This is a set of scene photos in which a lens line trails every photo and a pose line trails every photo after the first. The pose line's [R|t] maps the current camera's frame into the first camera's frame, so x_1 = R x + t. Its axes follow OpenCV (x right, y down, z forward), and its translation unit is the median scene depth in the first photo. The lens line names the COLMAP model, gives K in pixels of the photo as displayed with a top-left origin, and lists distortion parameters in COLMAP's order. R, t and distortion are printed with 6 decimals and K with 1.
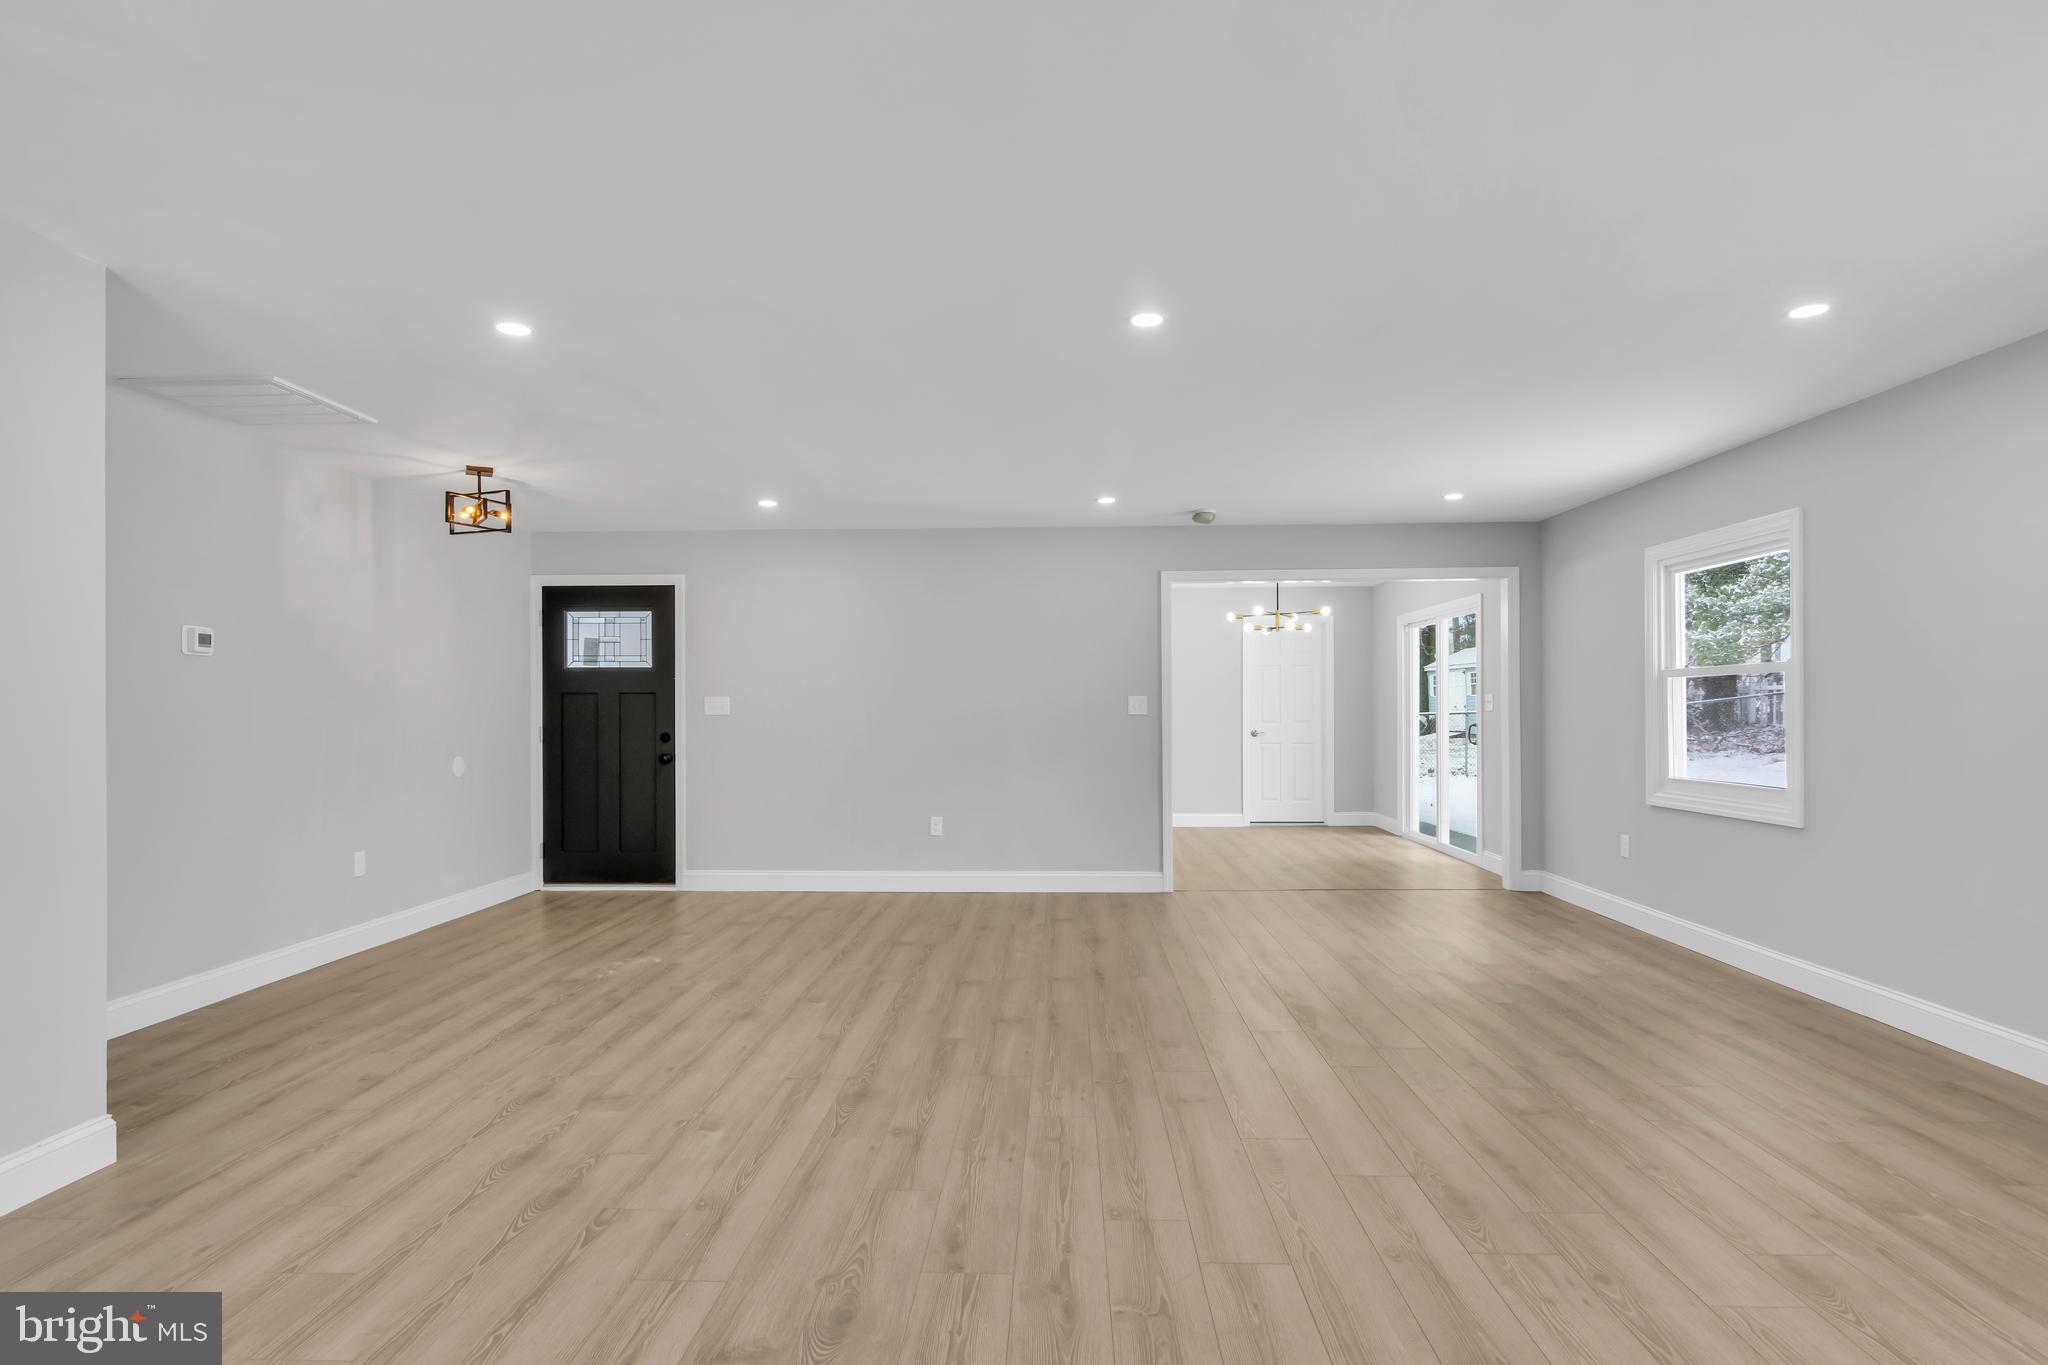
lens RADIAL K [[1030.6, 0, 1028.9], [0, 1030.6, 700.0], [0, 0, 1]] dist [0.001399, 0.000959]
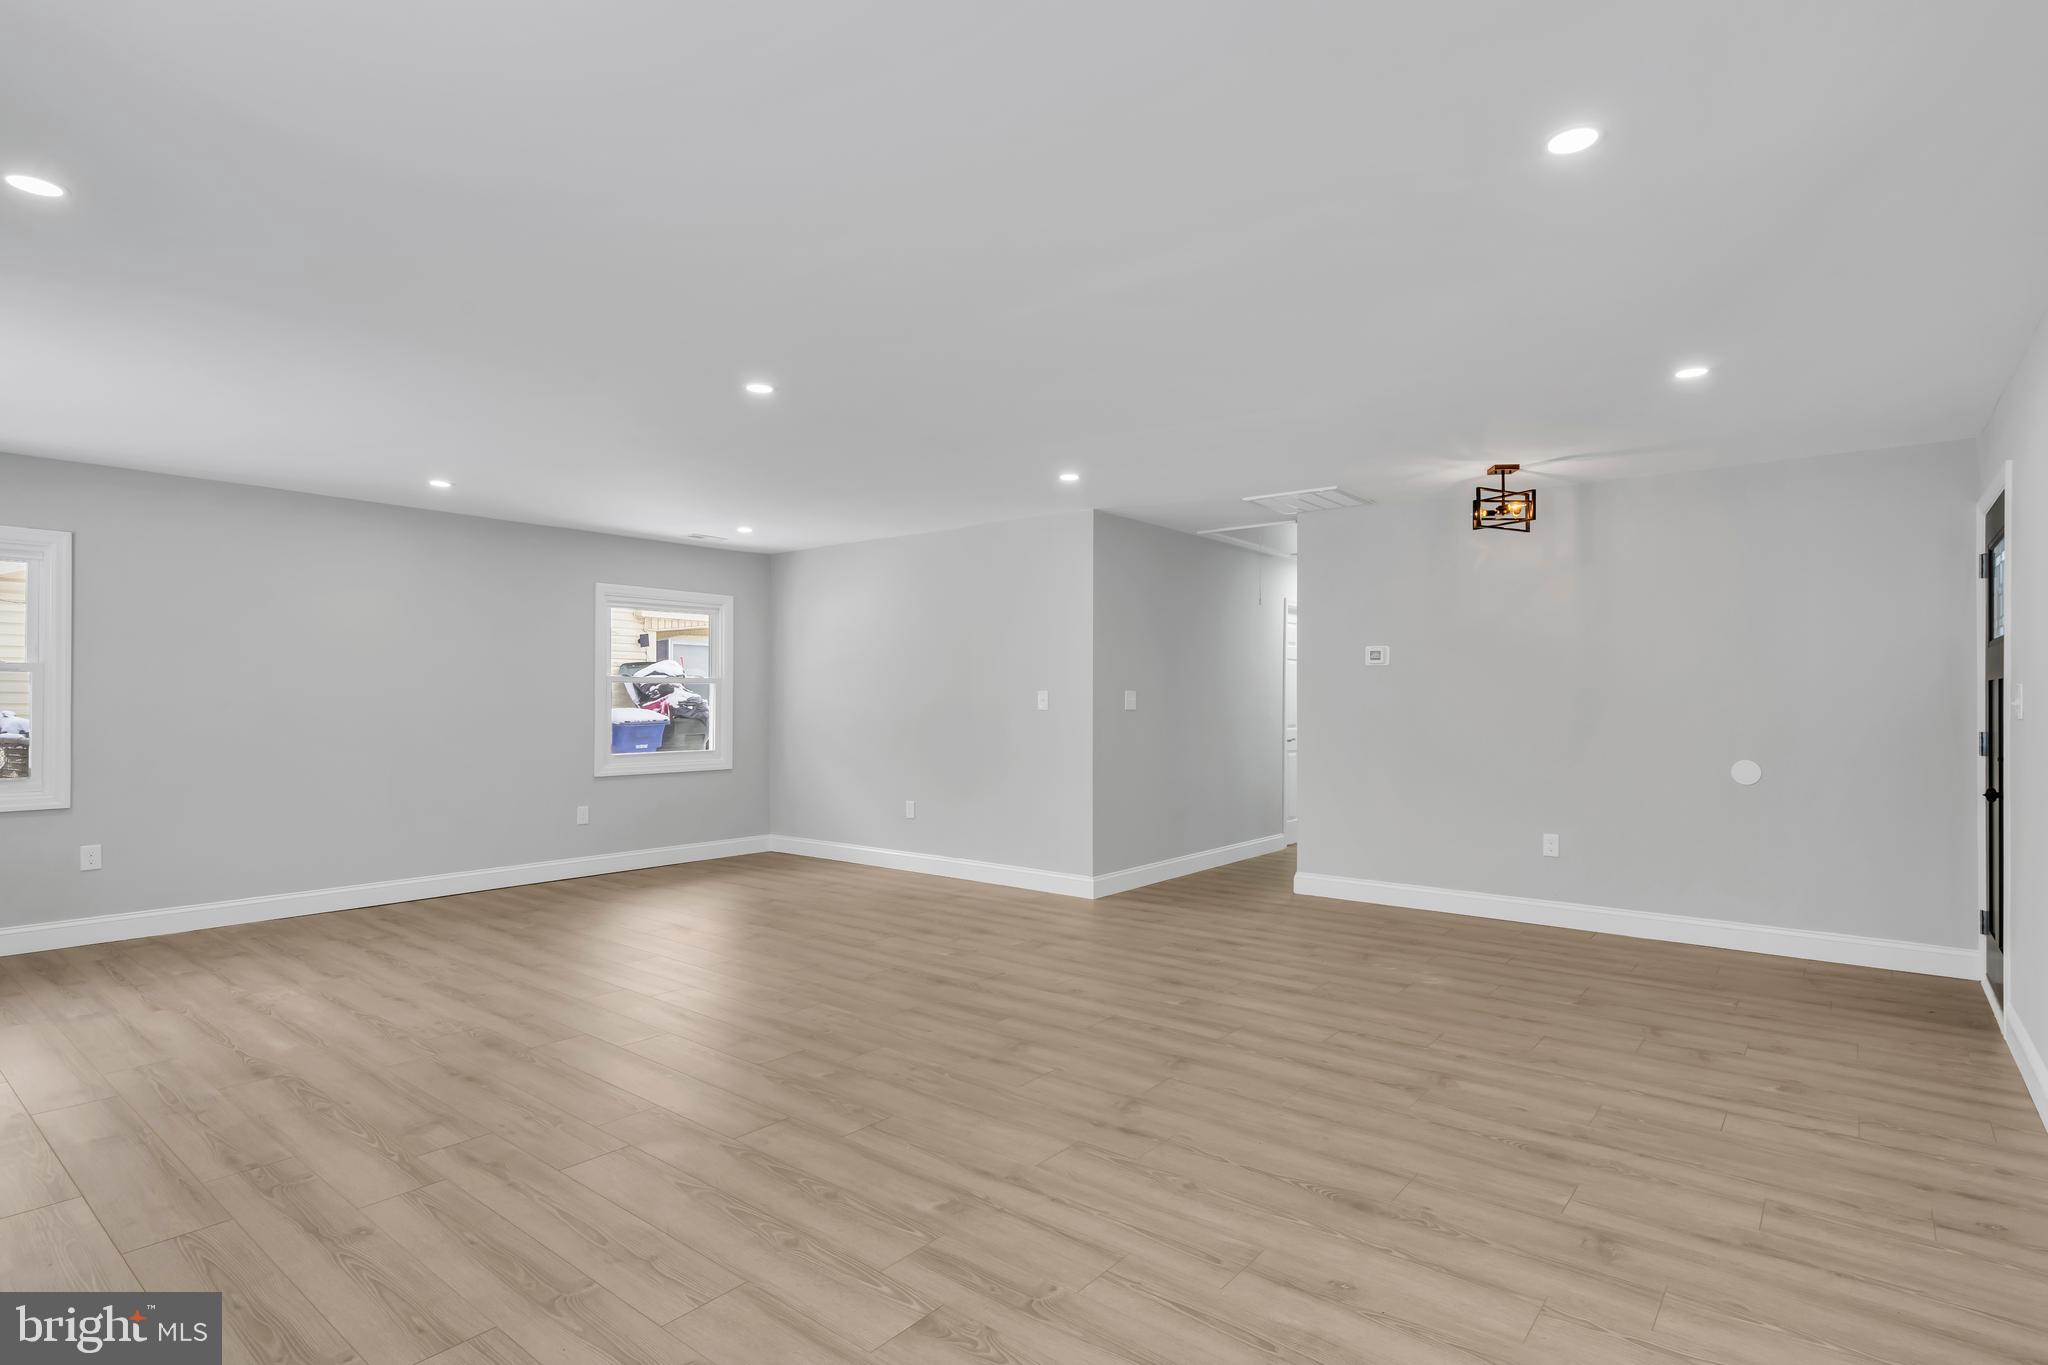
lens RADIAL K [[1030.6, 0, 1028.9], [0, 1030.6, 700.0], [0, 0, 1]] dist [0.001399, 0.000959]
pose [[-0.600405, 0.003861, -0.799687, 0.566383], [0.007499, 0.999972, -0.000802, 0.003430], [0.799661, -0.006479, -0.600417, 1.249712]]
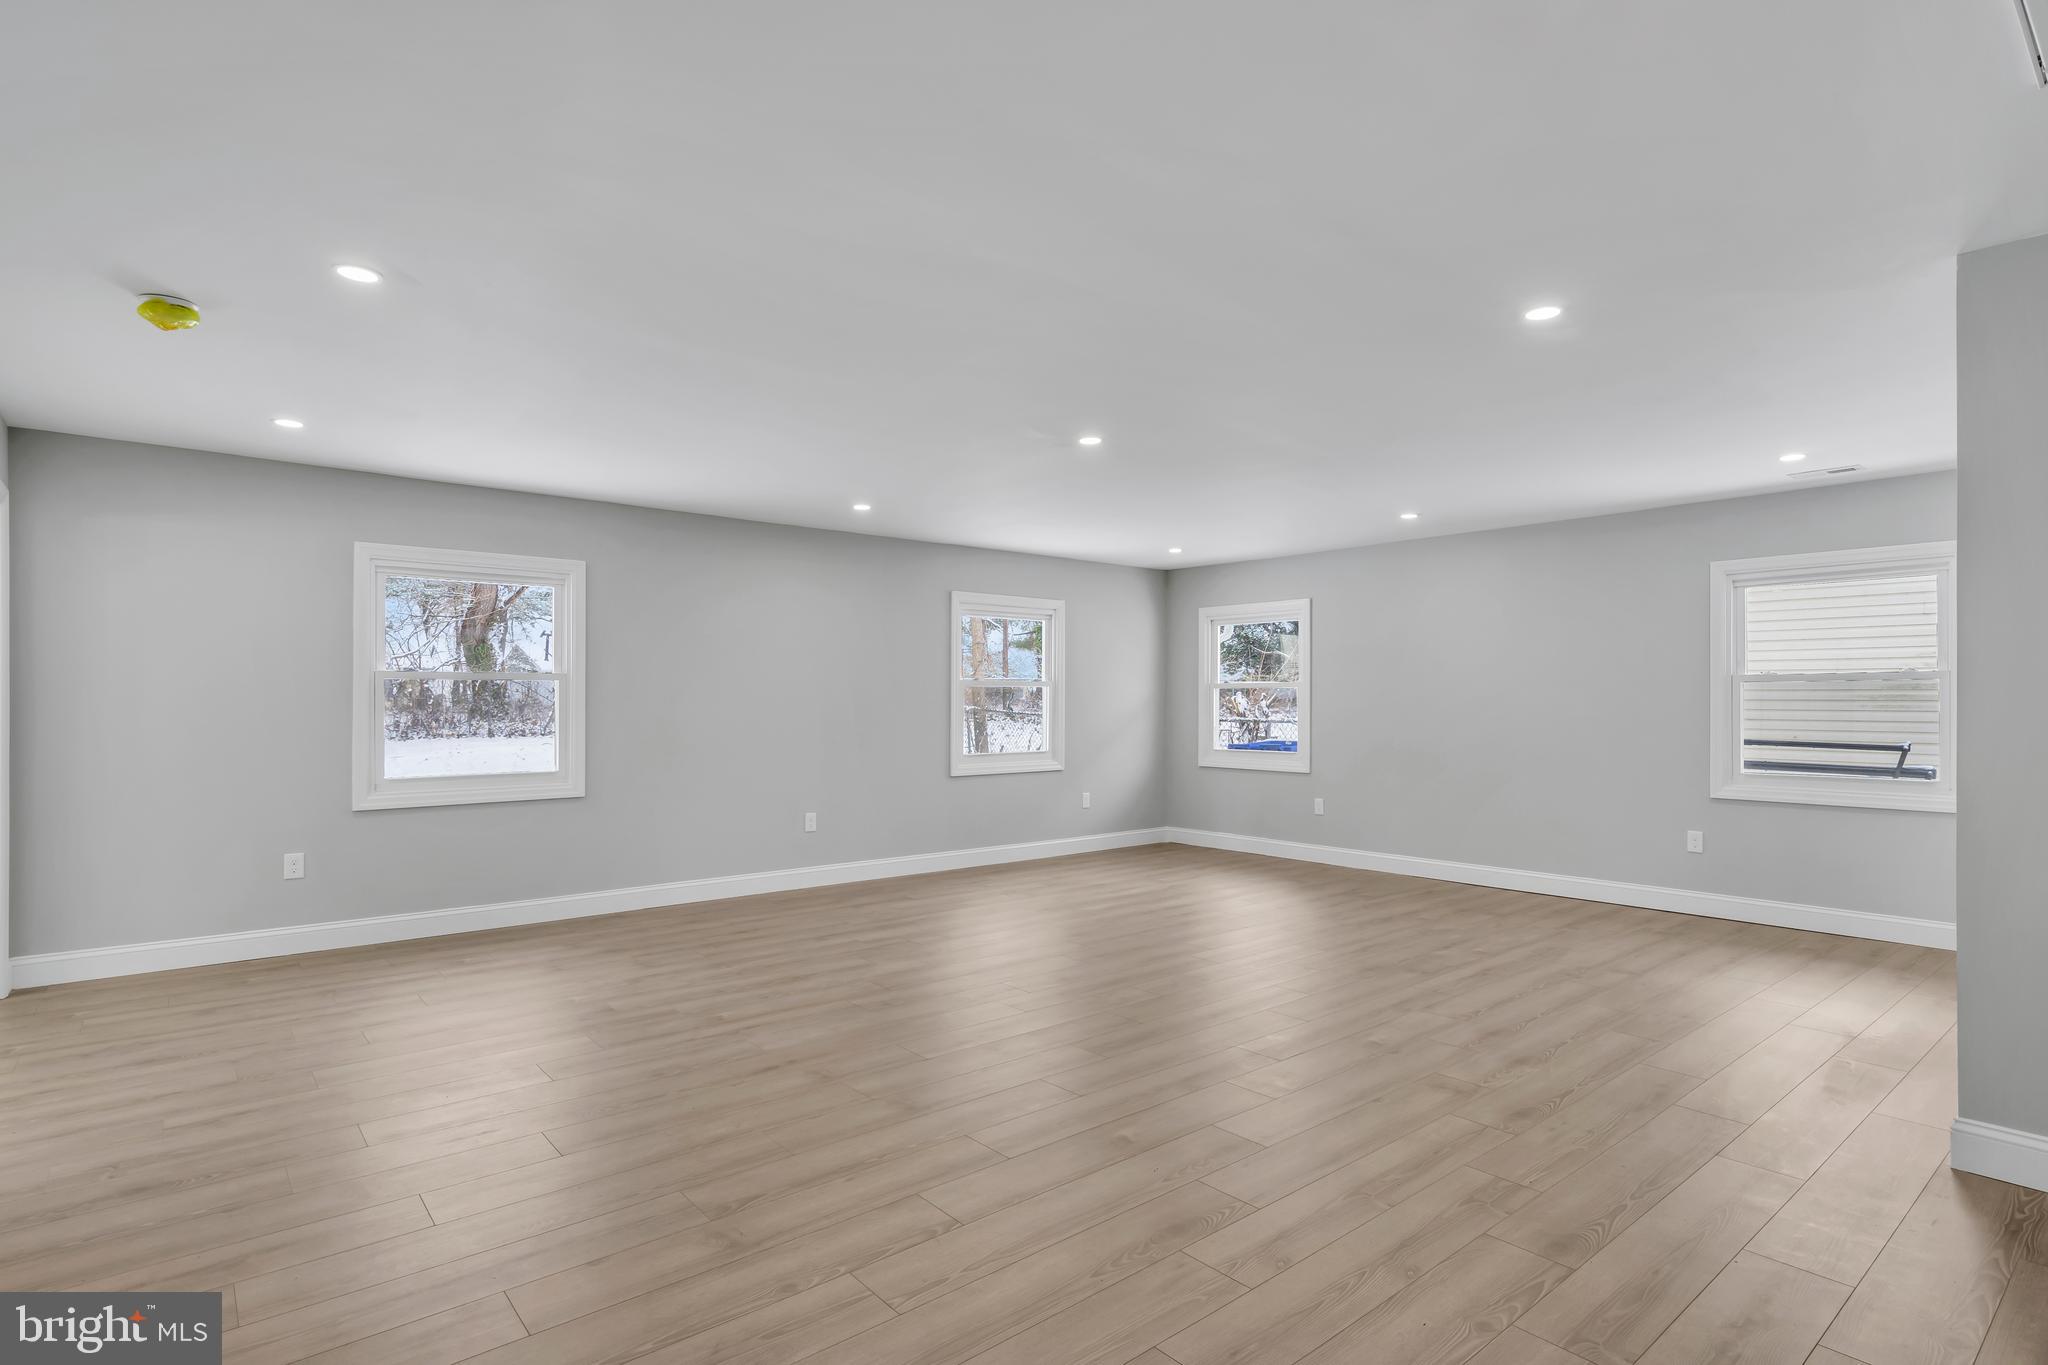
lens RADIAL K [[1030.6, 0, 1028.9], [0, 1030.6, 700.0], [0, 0, 1]] dist [0.001399, 0.000959]
pose [[-0.669840, 0.006882, 0.742473, -0.569091], [-0.002905, 0.999925, -0.011889, 0.009092], [-0.742500, -0.010121, -0.669770, 1.277327]]
